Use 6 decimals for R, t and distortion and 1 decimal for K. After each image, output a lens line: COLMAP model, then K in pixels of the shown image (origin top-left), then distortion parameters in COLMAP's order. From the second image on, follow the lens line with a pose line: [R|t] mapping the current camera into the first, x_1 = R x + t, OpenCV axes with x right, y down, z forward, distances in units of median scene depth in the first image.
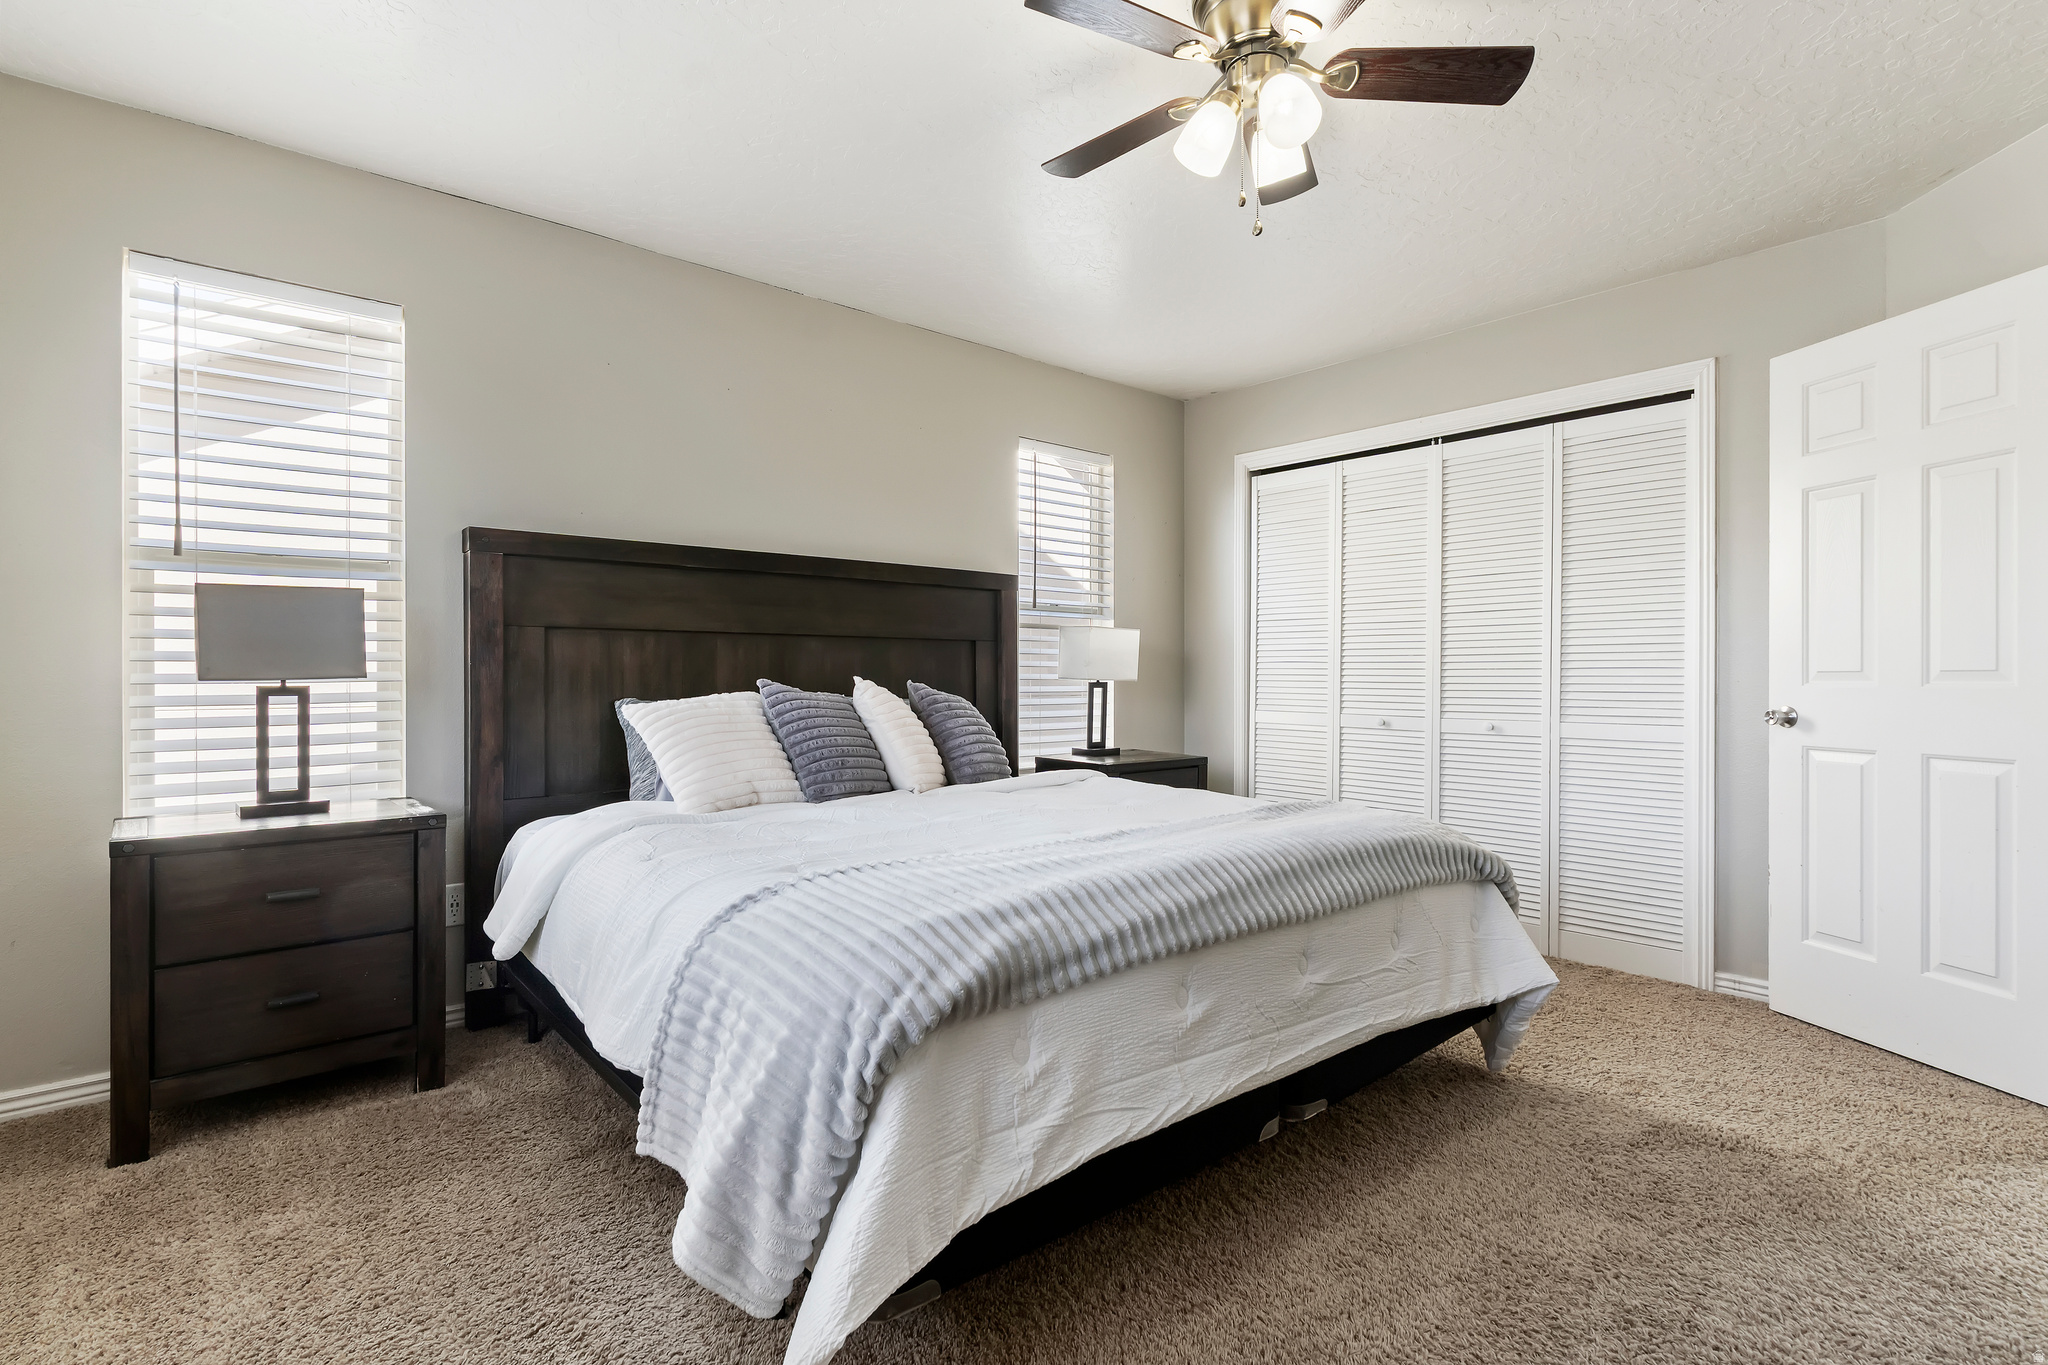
lens RADIAL K [[988.7, 0, 1021.9], [0, 988.7, 682.1], [0, 0, 1]] dist [-0.013837, 0.000473]
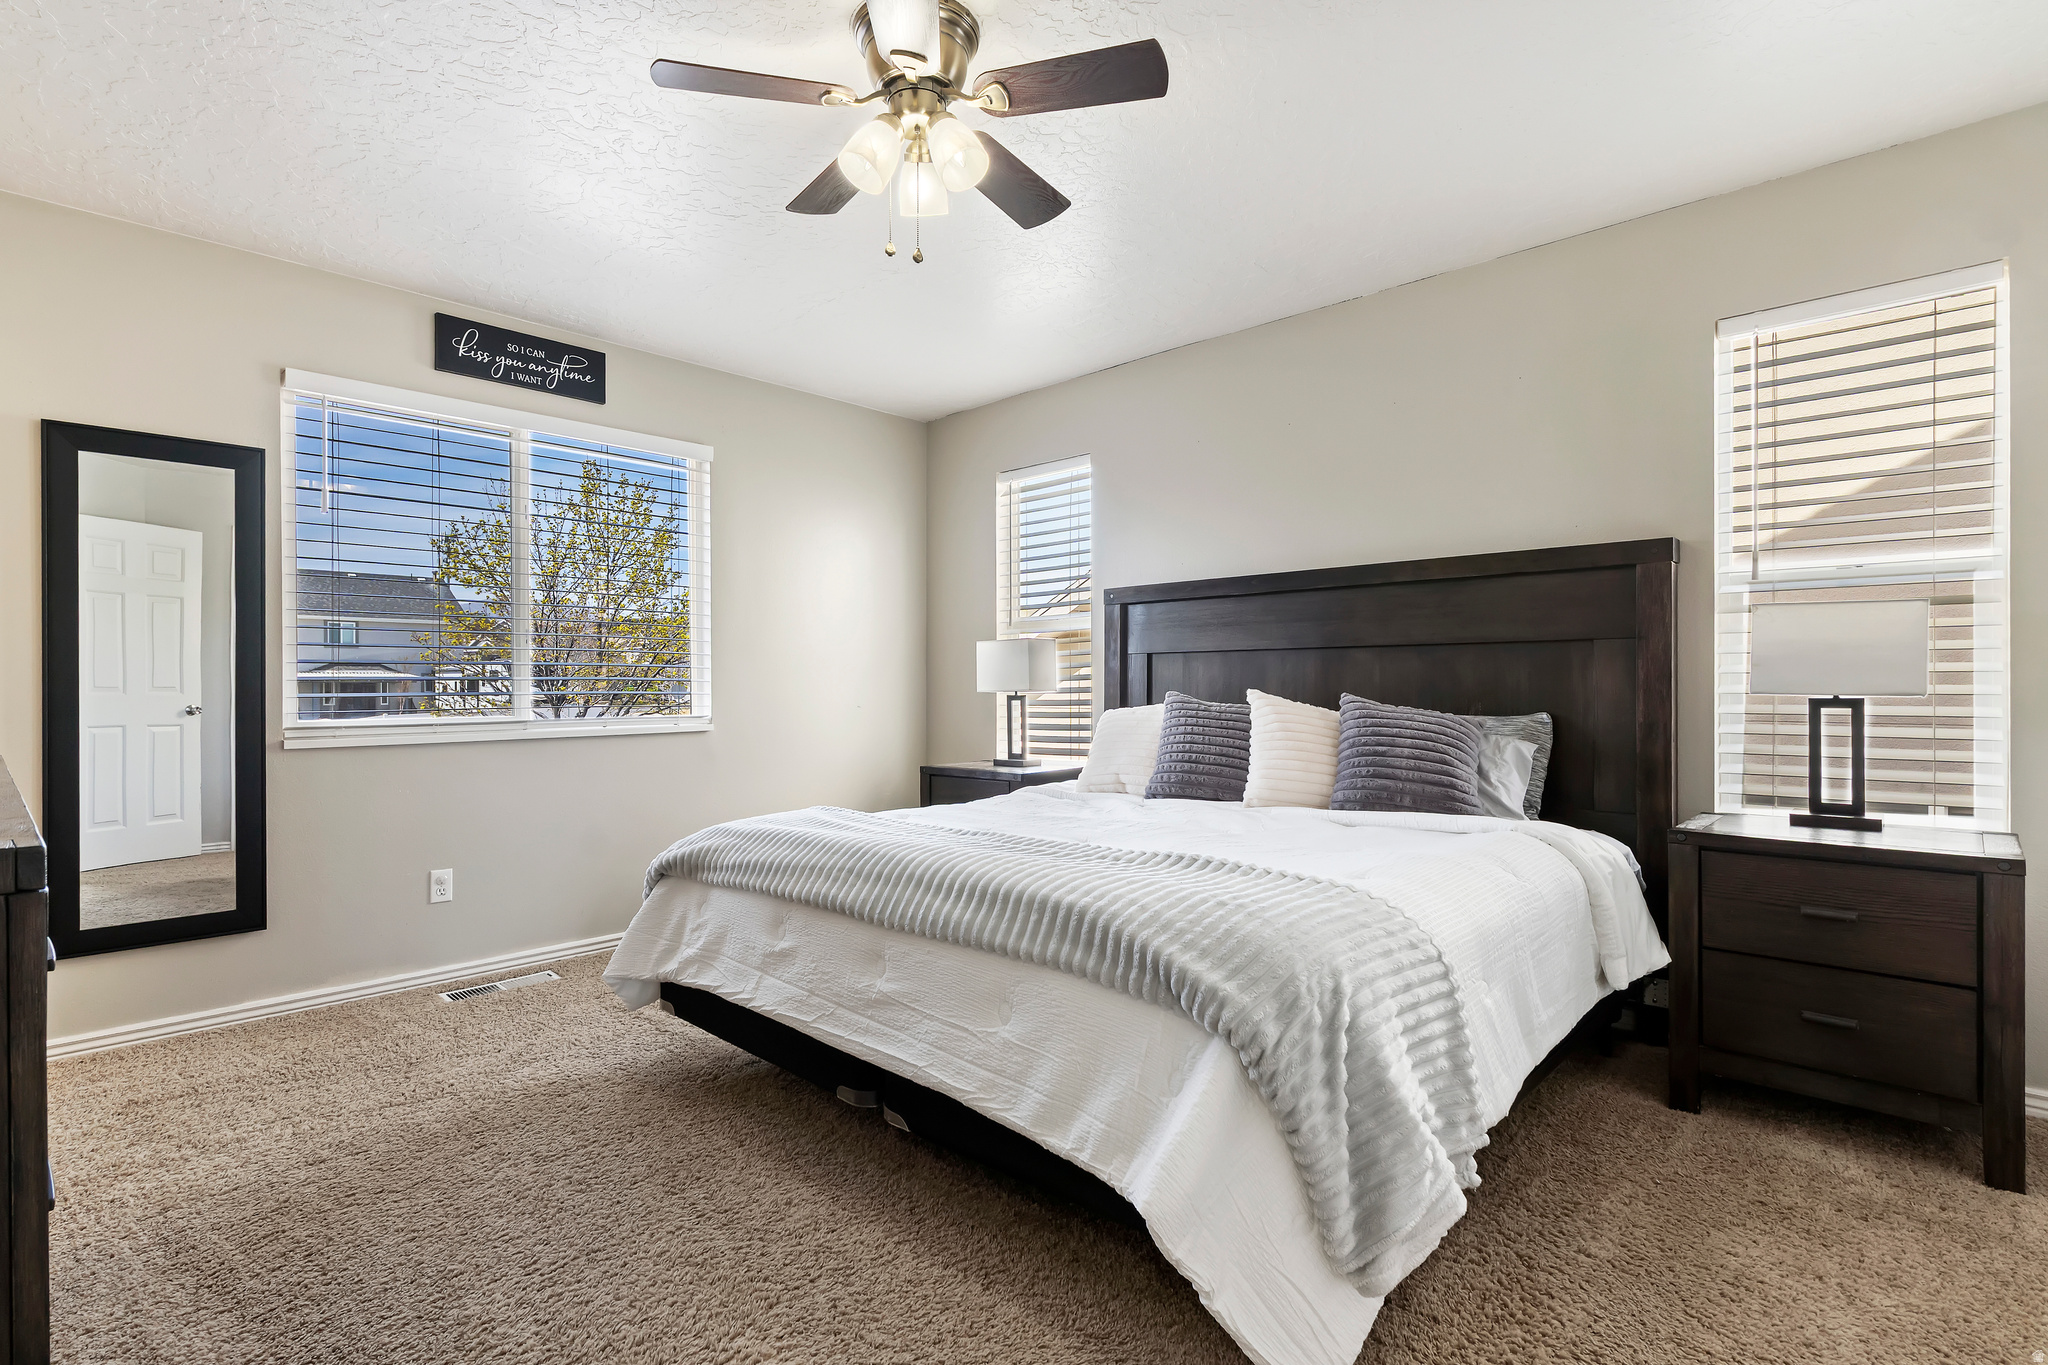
lens RADIAL K [[988.7, 0, 1020.5], [0, 988.7, 682.6], [0, 0, 1]] dist [-0.013837, 0.000473]
pose [[0.114129, -0.005657, -0.993450, 0.599189], [-0.004499, 0.999971, -0.006211, -0.003632], [0.993456, 0.005179, 0.114100, 0.459244]]
